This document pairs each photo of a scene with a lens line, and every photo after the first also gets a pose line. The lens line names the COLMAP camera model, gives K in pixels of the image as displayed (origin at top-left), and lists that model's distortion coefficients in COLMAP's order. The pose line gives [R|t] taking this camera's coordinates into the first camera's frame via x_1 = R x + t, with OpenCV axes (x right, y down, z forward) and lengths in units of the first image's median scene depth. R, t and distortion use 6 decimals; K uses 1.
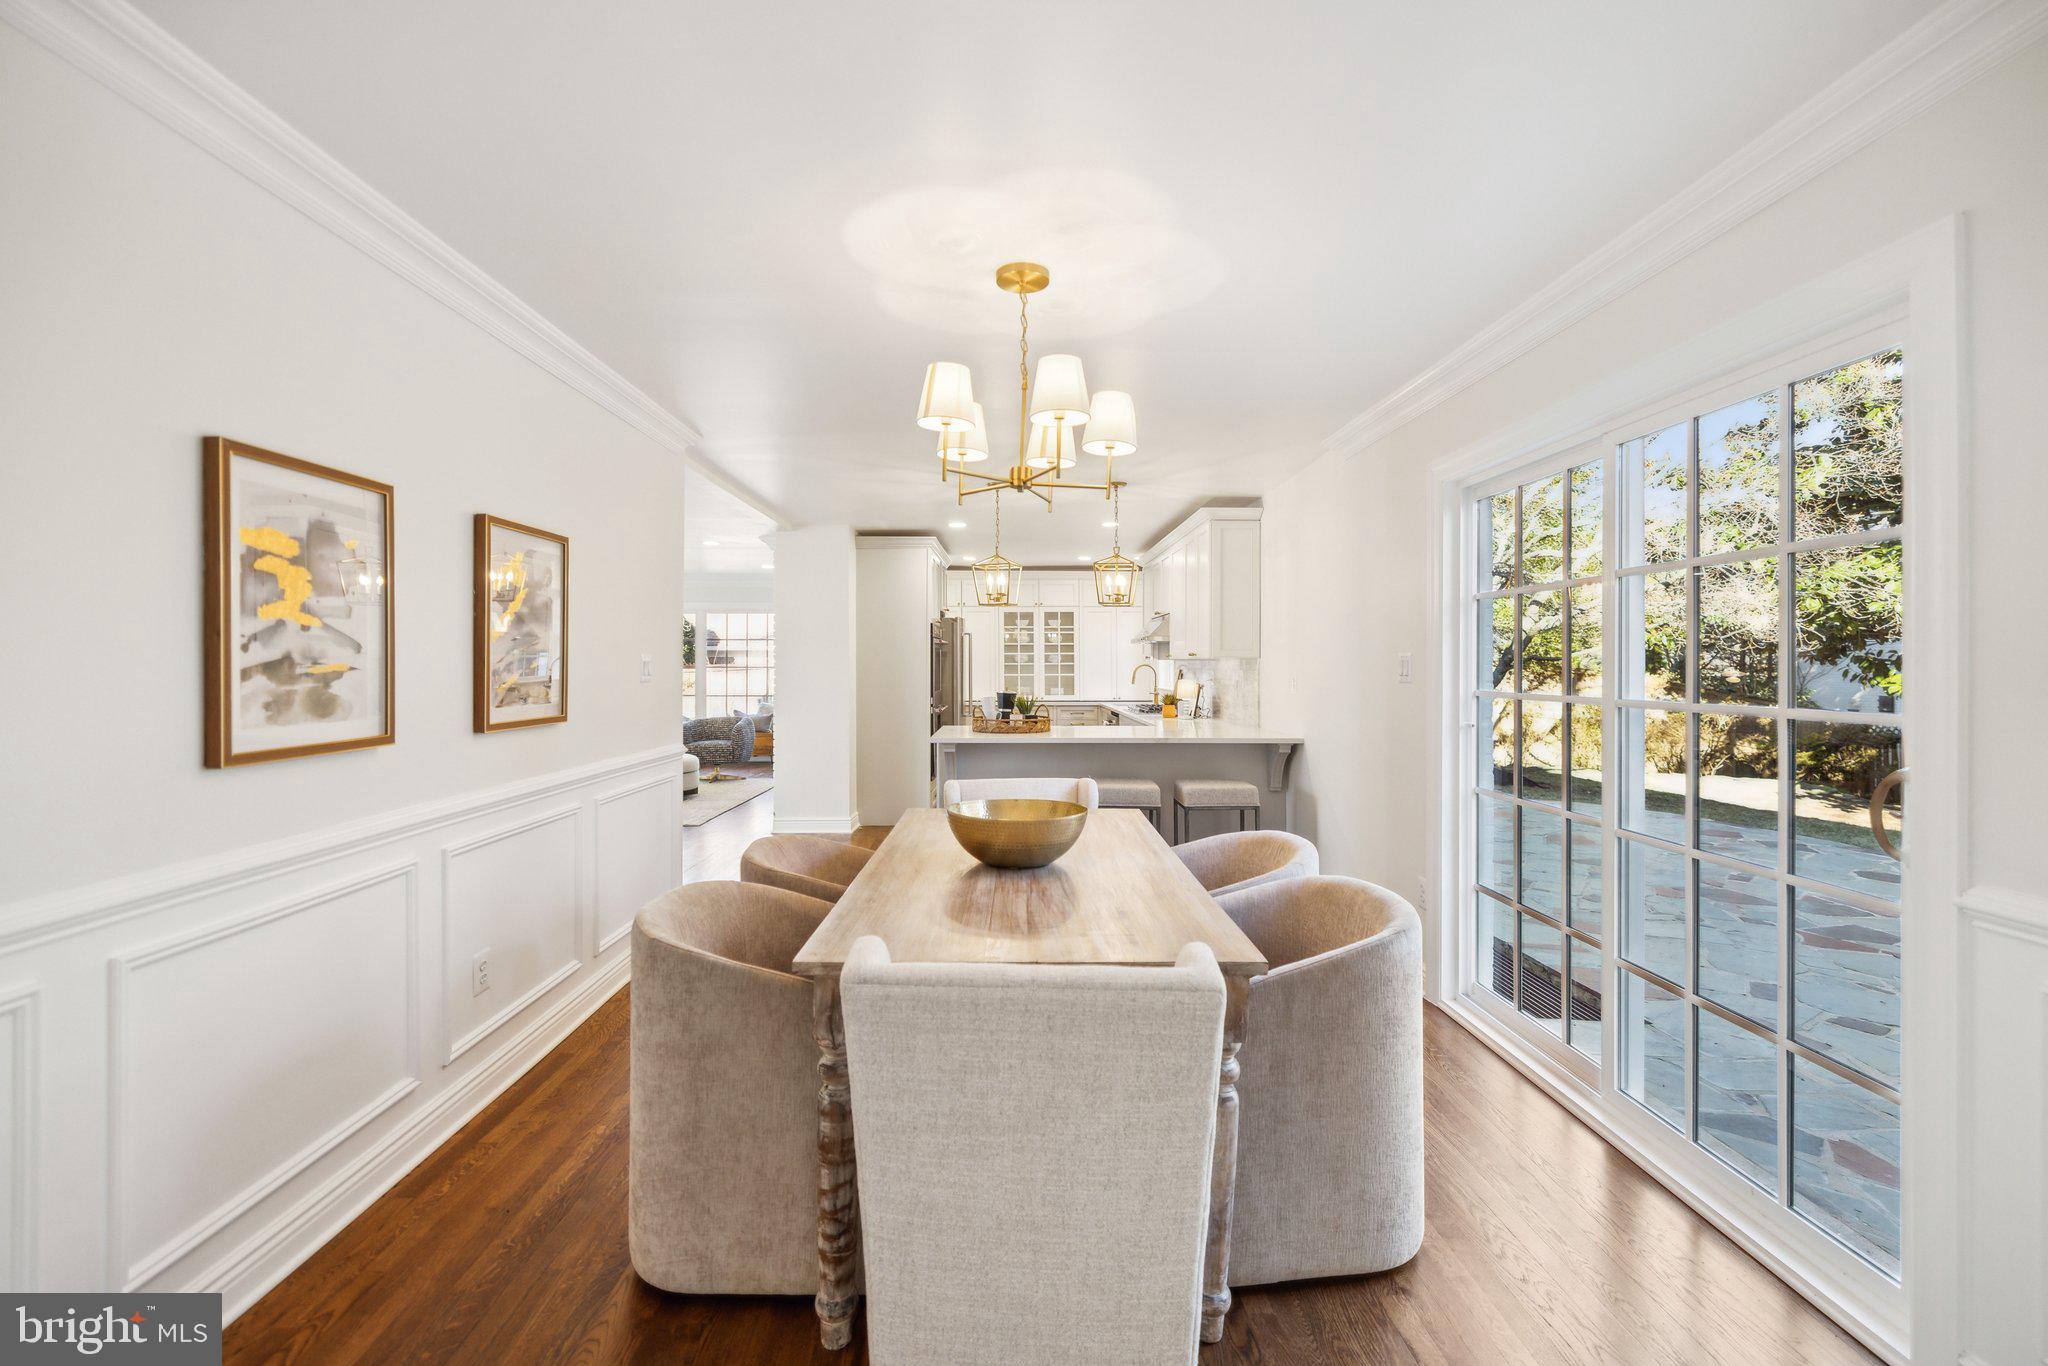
lens RADIAL K [[883.6, 0, 1023.3], [0, 883.6, 665.8], [0, 0, 1]] dist [0.004443, 0.000800]
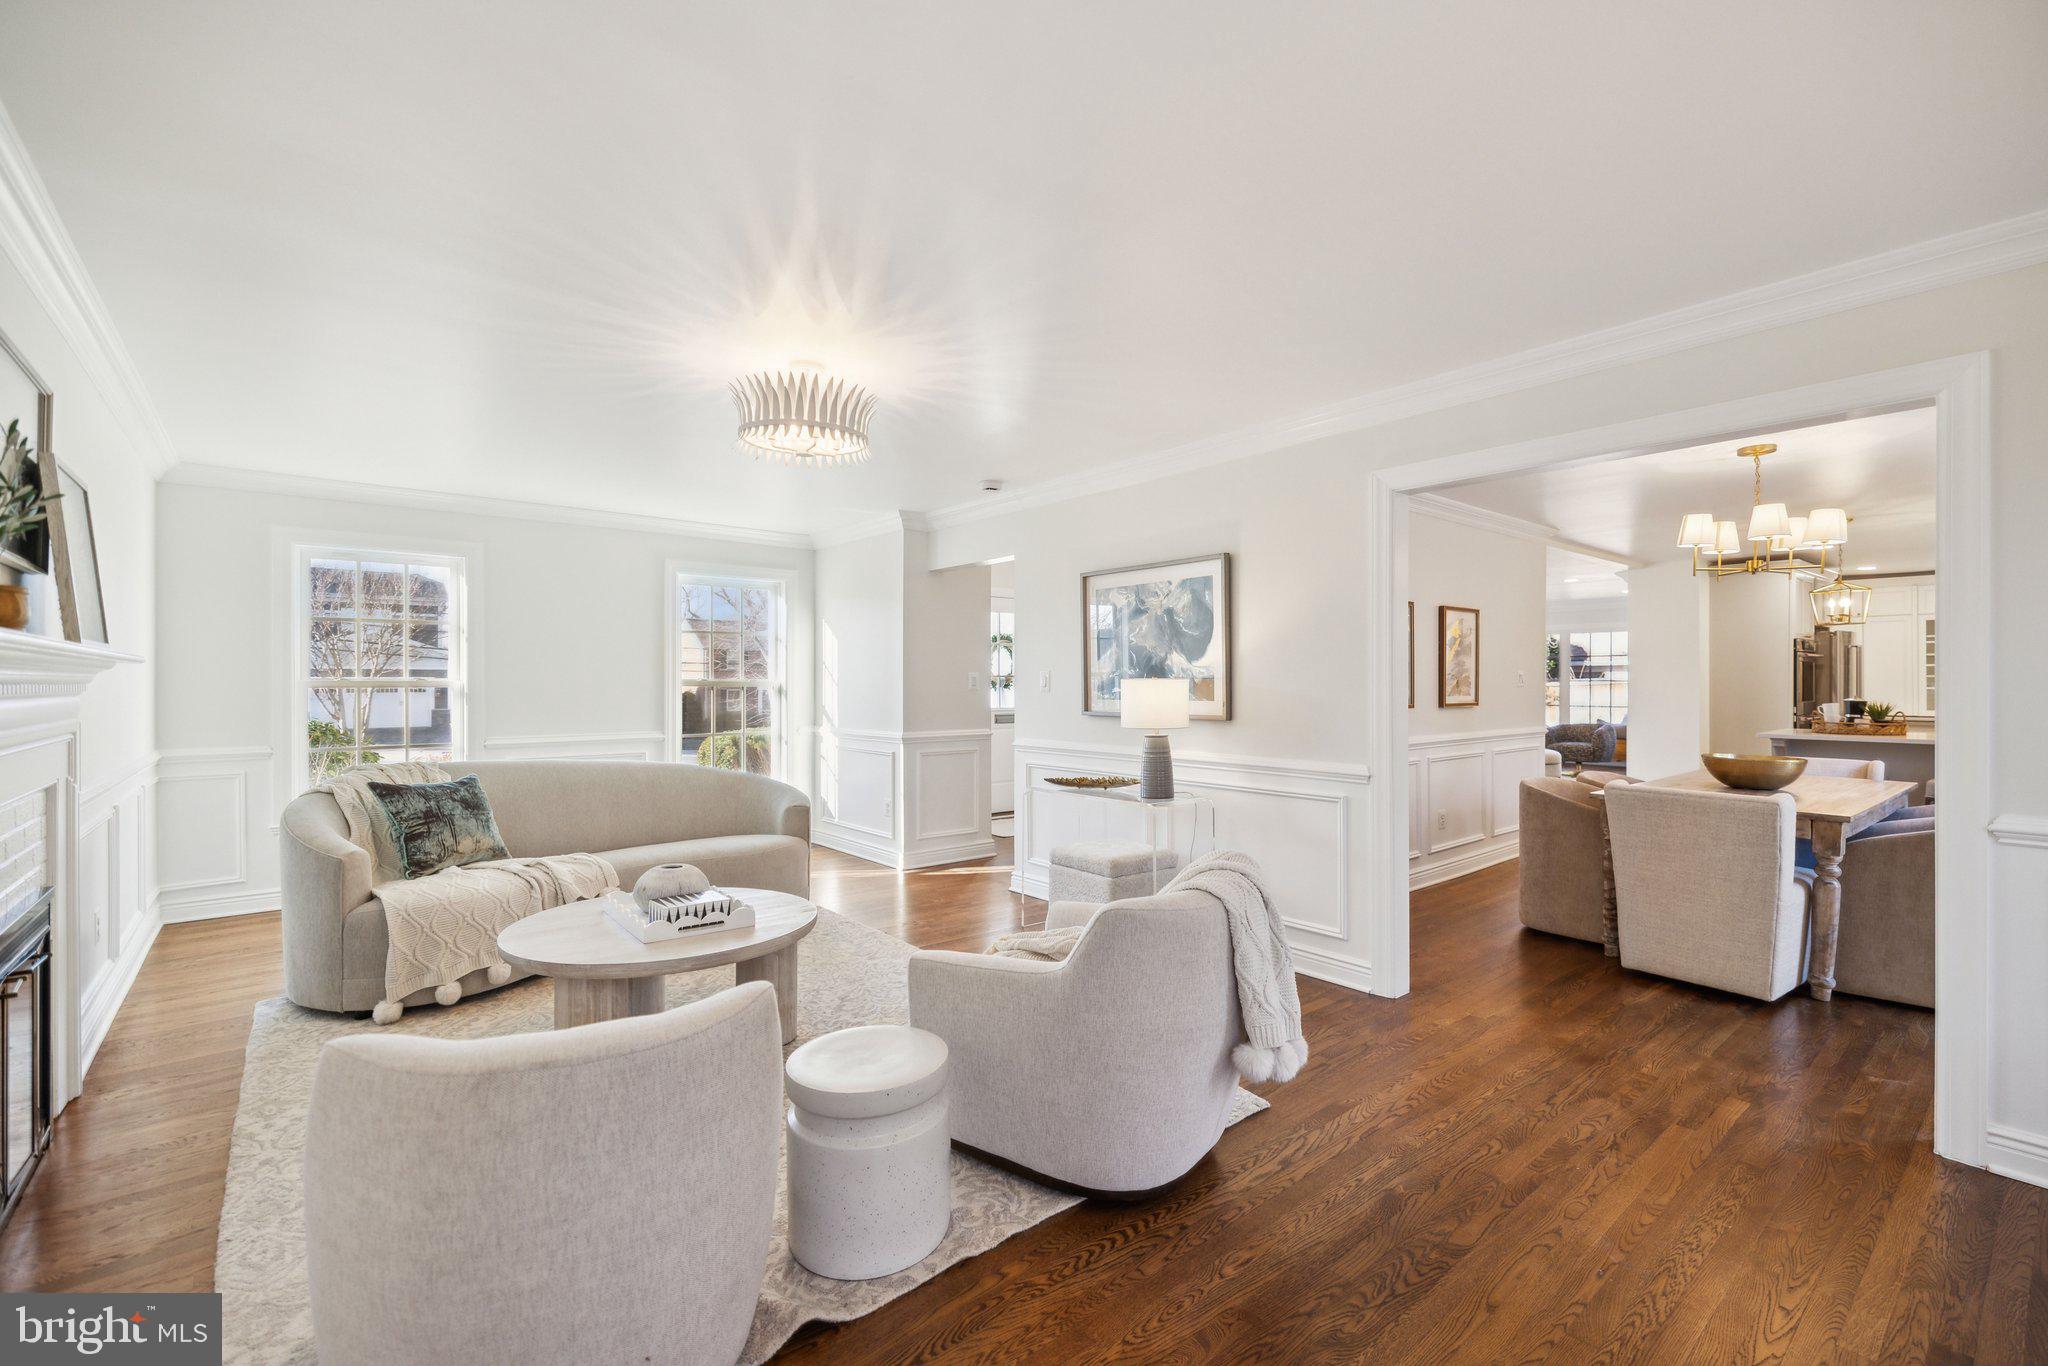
lens RADIAL K [[883.6, 0, 1028.4], [0, 883.6, 676.5], [0, 0, 1]] dist [0.004443, 0.000800]
pose [[0.621423, -0.004789, -0.783460, 0.214740], [-0.000050, 0.999981, -0.006152, 0.007111], [0.783475, 0.003862, 0.621411, -0.539943]]
